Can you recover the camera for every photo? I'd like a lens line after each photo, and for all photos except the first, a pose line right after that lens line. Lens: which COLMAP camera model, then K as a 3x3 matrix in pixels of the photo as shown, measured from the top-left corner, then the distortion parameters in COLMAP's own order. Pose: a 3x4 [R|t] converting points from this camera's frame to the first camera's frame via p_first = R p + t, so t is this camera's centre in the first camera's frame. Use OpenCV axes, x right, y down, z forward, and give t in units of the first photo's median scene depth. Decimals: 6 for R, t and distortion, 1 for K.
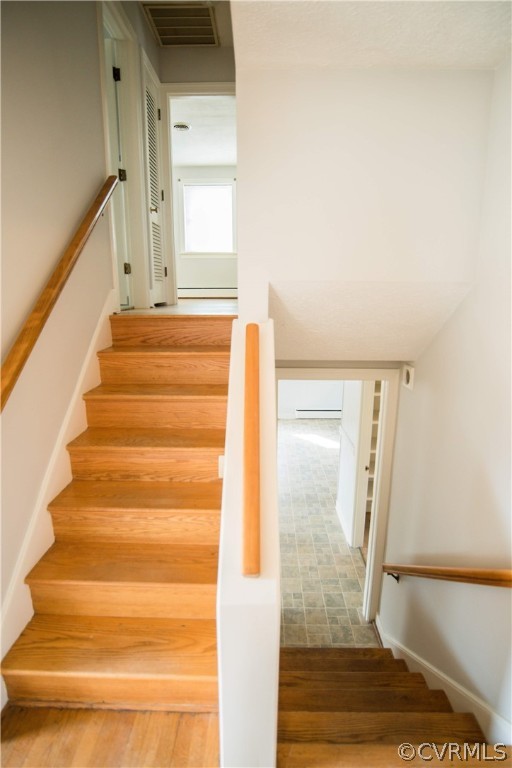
lens RADIAL K [[395.9, 0, 253.3], [0, 395.9, 380.3], [0, 0, 1]] dist [-0.056260, 0.016803]
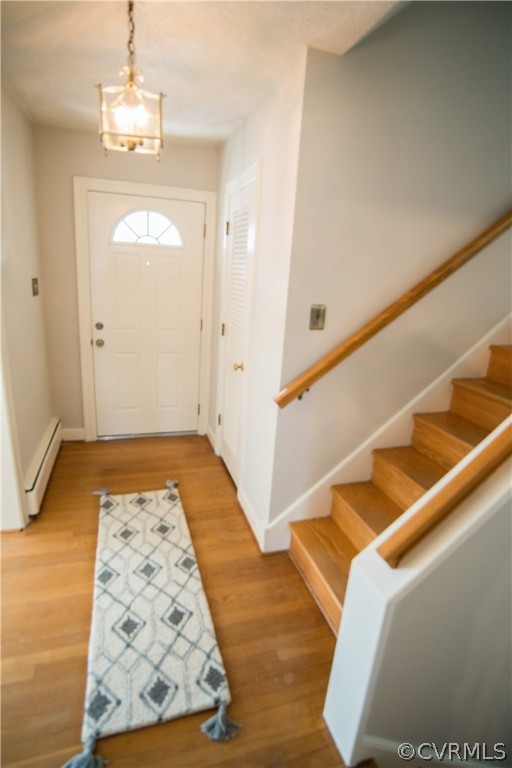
lens RADIAL K [[395.9, 0, 254.0], [0, 395.9, 385.6], [0, 0, 1]] dist [-0.056260, 0.016803]
pose [[0.314543, 0.285873, -0.905174, 0.365069], [-0.282571, 0.938543, 0.198220, -0.001996], [0.906210, 0.193427, 0.375991, 0.144975]]
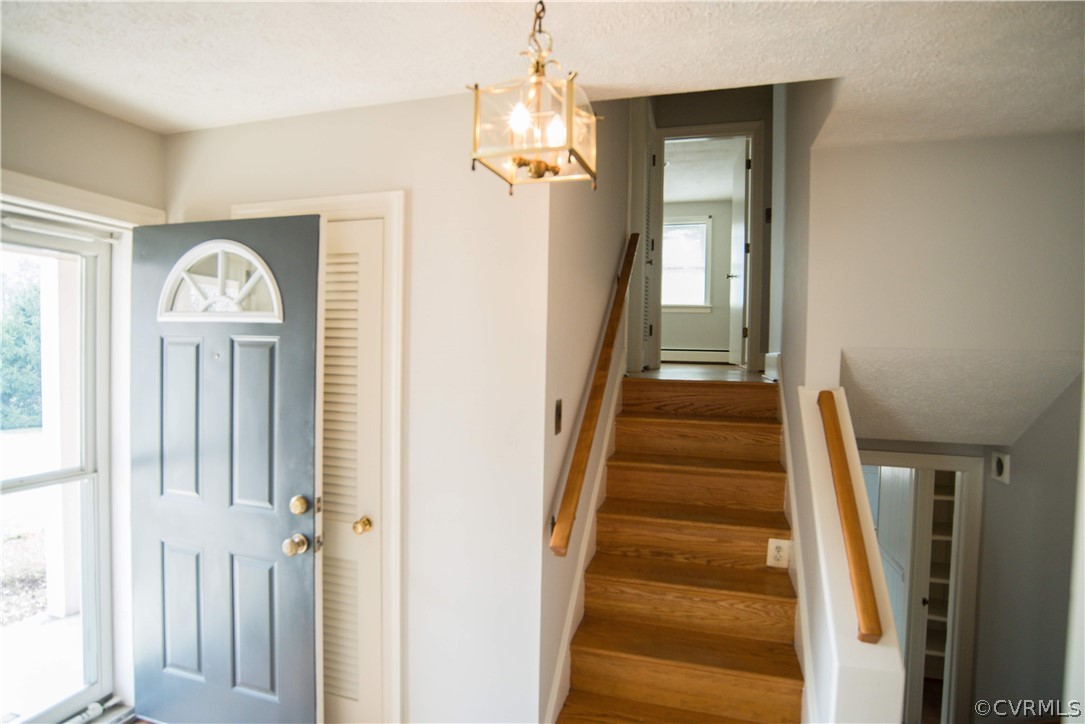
lens RADIAL K [[559.3, 0, 544.2], [0, 559.3, 364.6], [0, 0, 1]] dist [-0.056260, 0.016803]
pose [[0.965569, 0.028100, -0.258624, -0.258689], [-0.078691, 0.979125, -0.187408, 0.079443], [0.247959, 0.201307, 0.947624, -0.360312]]
